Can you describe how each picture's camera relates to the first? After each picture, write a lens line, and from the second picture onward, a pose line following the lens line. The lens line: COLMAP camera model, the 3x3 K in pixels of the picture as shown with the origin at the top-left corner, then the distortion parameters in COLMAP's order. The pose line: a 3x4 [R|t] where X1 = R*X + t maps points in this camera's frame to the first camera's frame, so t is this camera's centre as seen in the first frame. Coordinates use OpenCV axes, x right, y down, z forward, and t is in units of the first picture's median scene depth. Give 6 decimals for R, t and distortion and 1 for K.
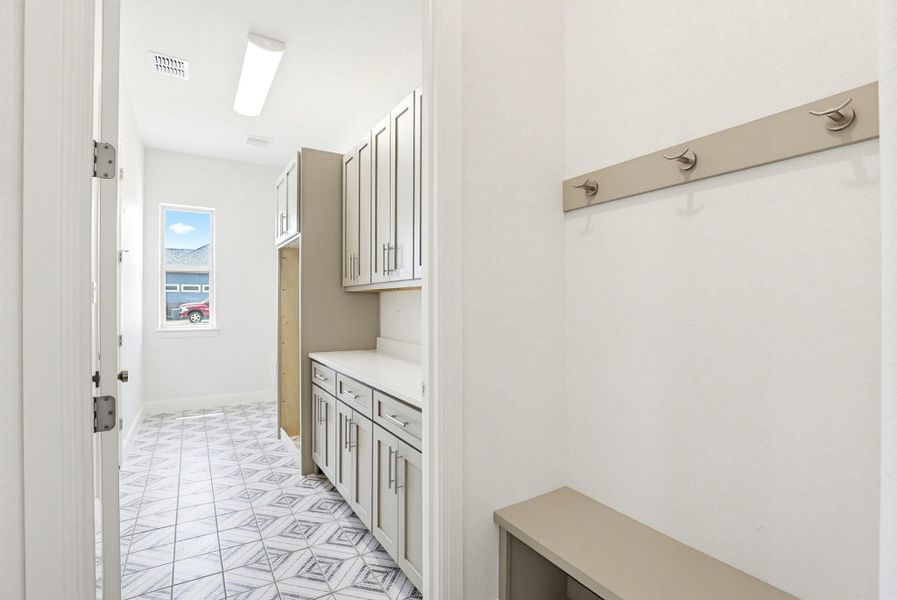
lens RADIAL K [[417.3, 0, 457.9], [0, 417.3, 301.4], [0, 0, 1]] dist [-0.034403, 0.000359]
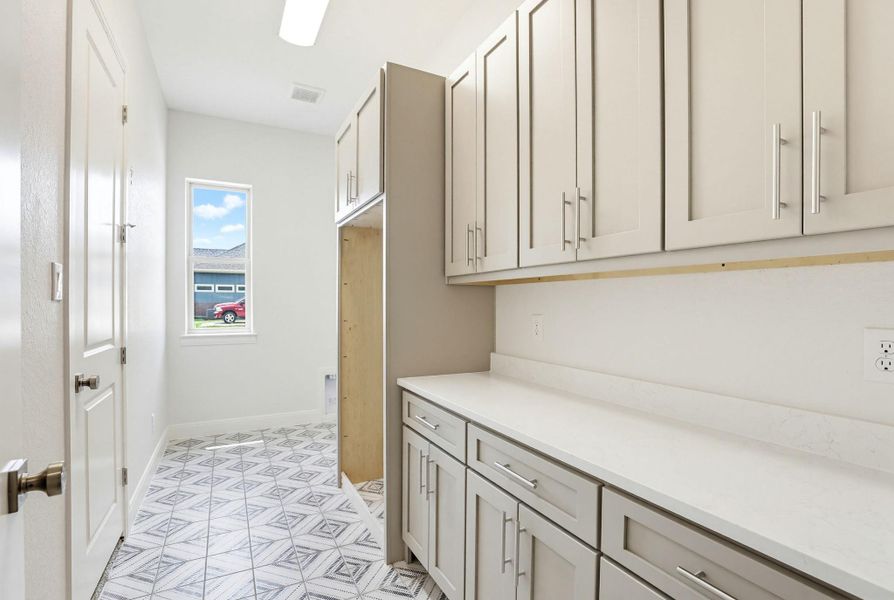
lens RADIAL K [[414.4, 0, 443.0], [0, 414.4, 299.2], [0, 0, 1]] dist [-0.023630, 0.001088]
pose [[0.996121, -0.002522, -0.087957, -0.165349], [0.002201, 0.999991, -0.003739, 0.002245], [0.087966, 0.003531, 0.996117, 0.257852]]
